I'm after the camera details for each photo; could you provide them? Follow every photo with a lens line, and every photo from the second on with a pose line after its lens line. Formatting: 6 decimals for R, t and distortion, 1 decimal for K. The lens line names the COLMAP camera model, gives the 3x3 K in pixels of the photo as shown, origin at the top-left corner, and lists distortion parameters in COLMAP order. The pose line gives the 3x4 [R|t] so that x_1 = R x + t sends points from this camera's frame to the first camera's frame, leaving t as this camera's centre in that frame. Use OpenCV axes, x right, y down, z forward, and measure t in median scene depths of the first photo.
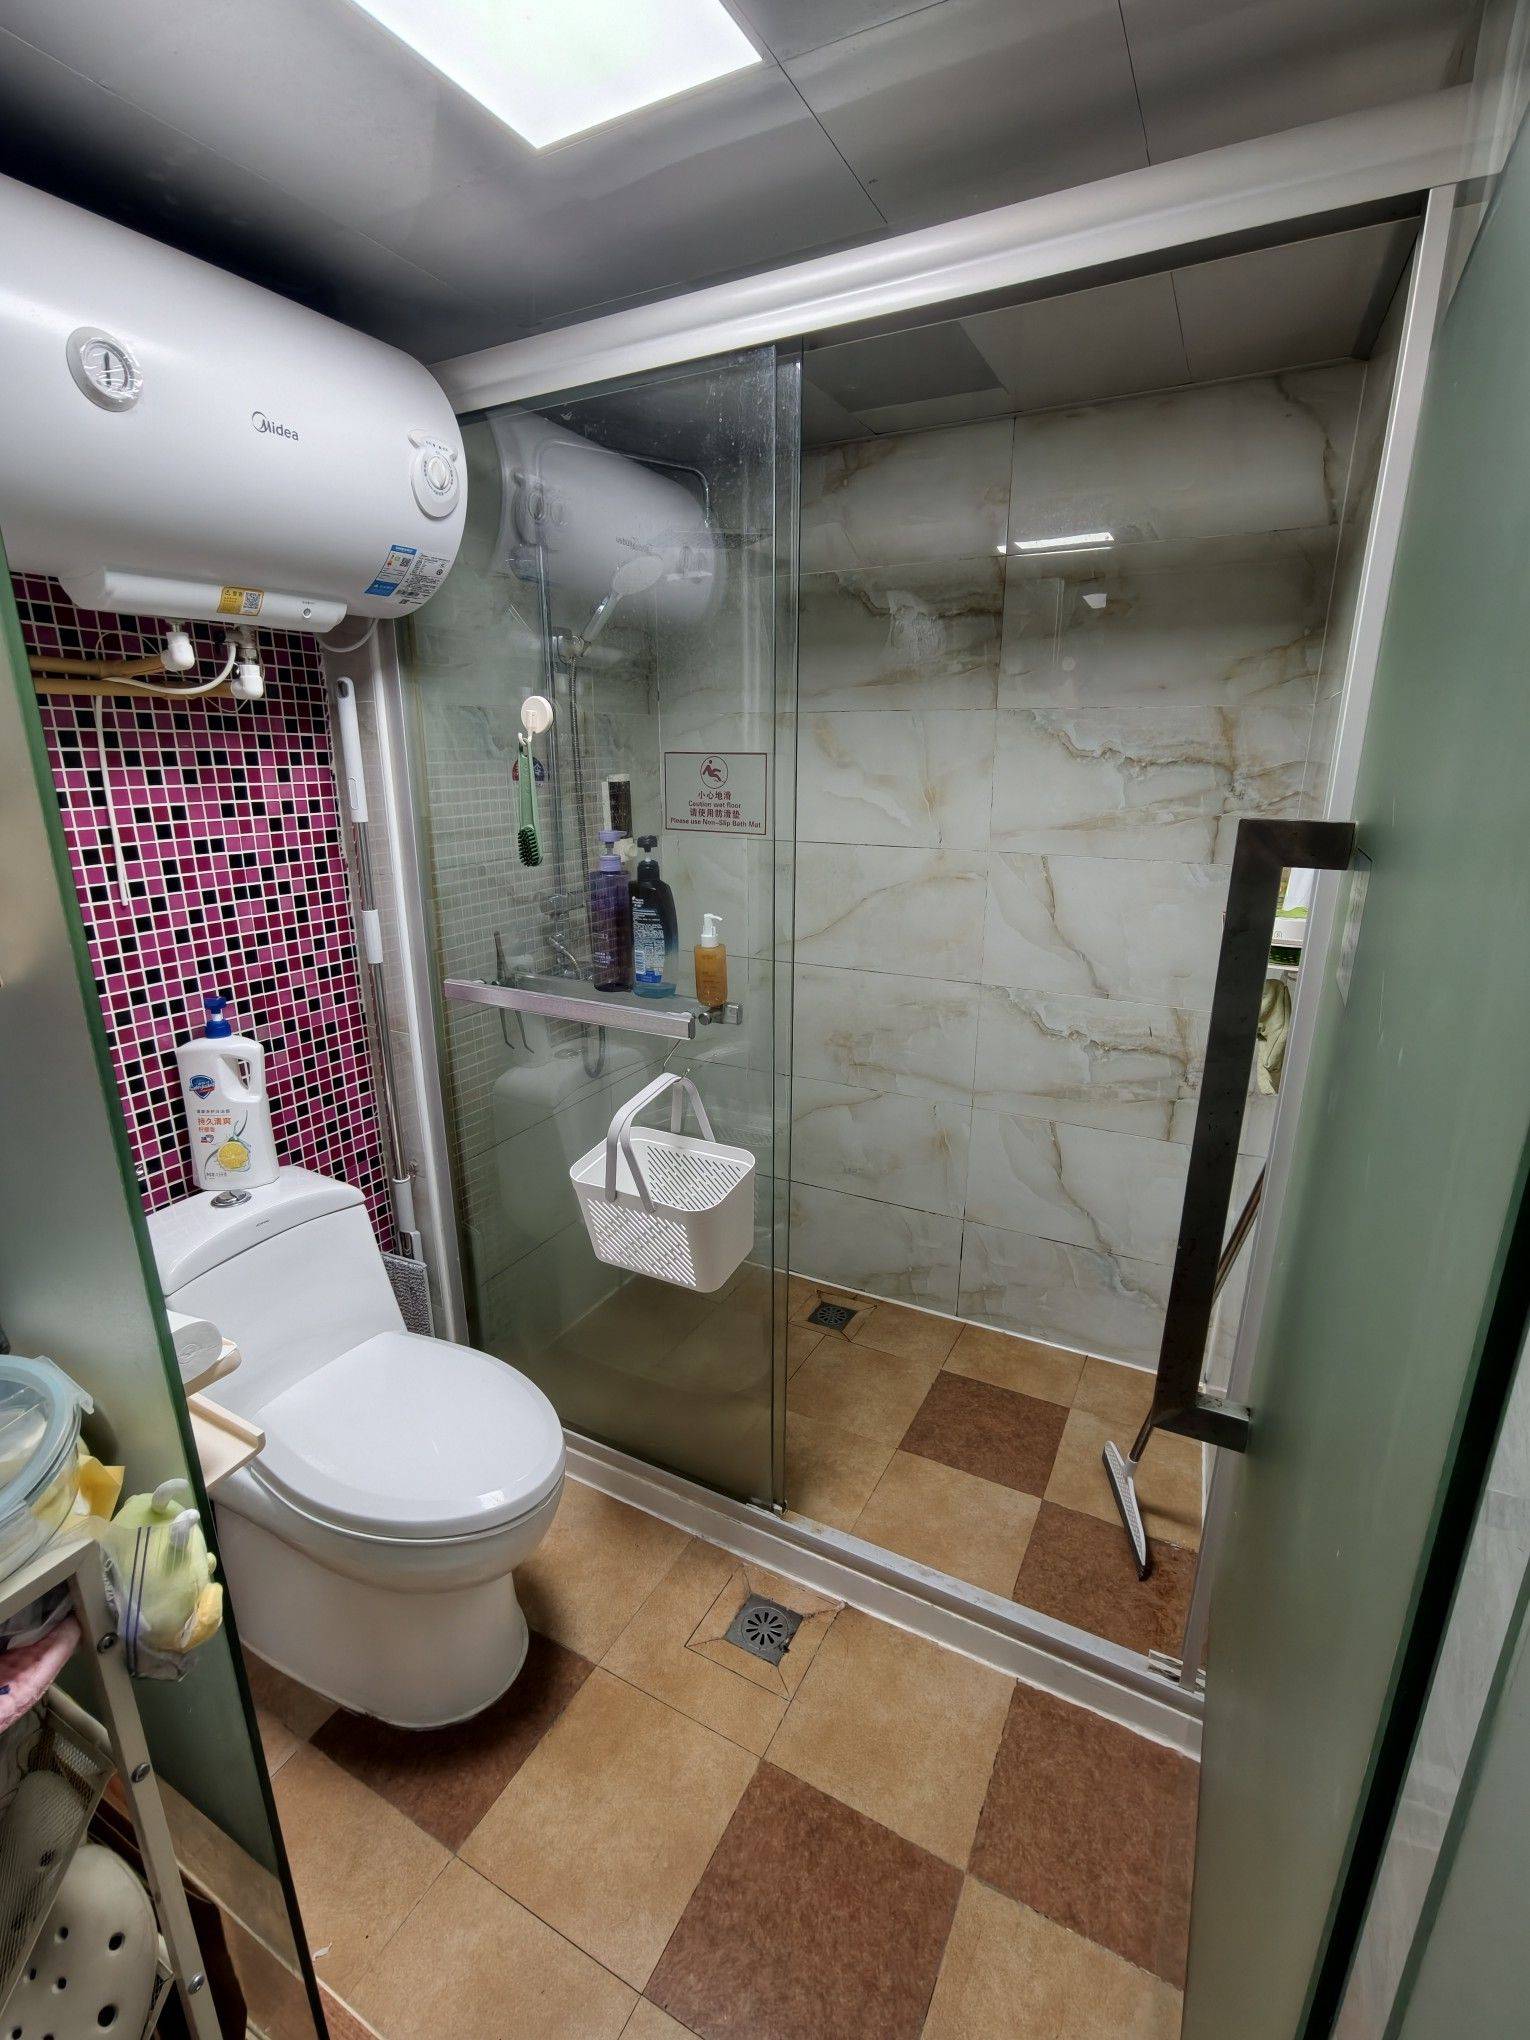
lens RADIAL K [[953.9, 0, 768.6], [0, 953.9, 930.6], [0, 0, 1]] dist [0.022159, 0.036921]
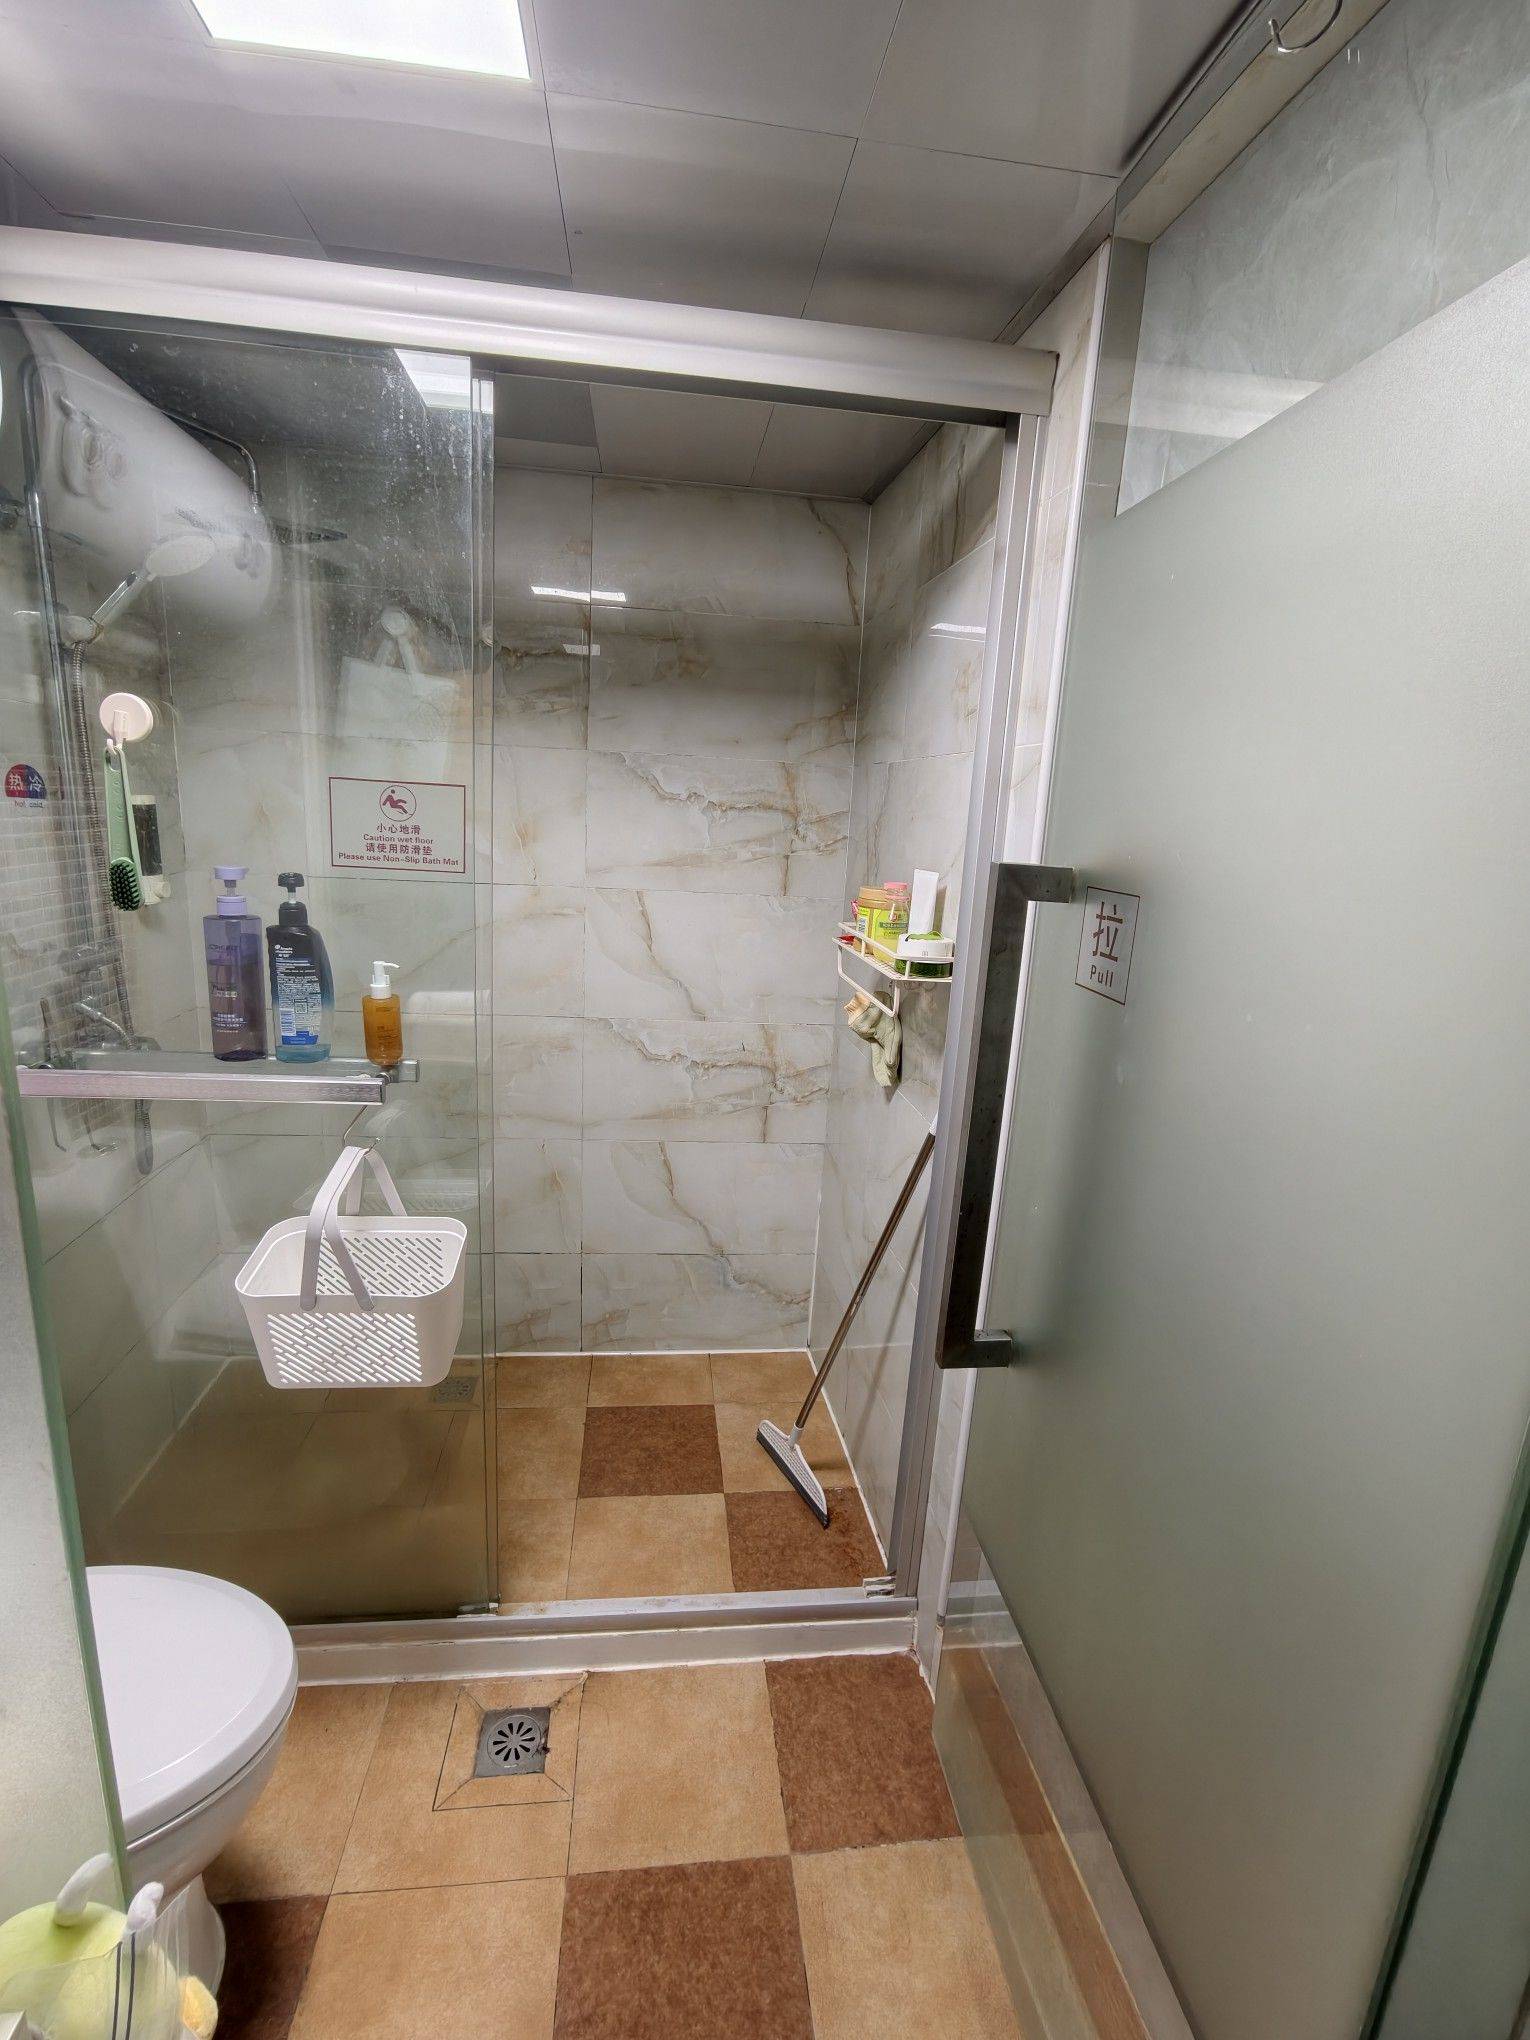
lens RADIAL K [[950.1, 0, 761.4], [0, 950.1, 930.1], [0, 0, 1]] dist [-0.000467, 0.049066]
pose [[0.850994, -0.032743, 0.524153, -0.209699], [0.051052, 0.998485, -0.020512, -0.009218], [-0.522688, 0.044215, 0.851377, 0.053443]]
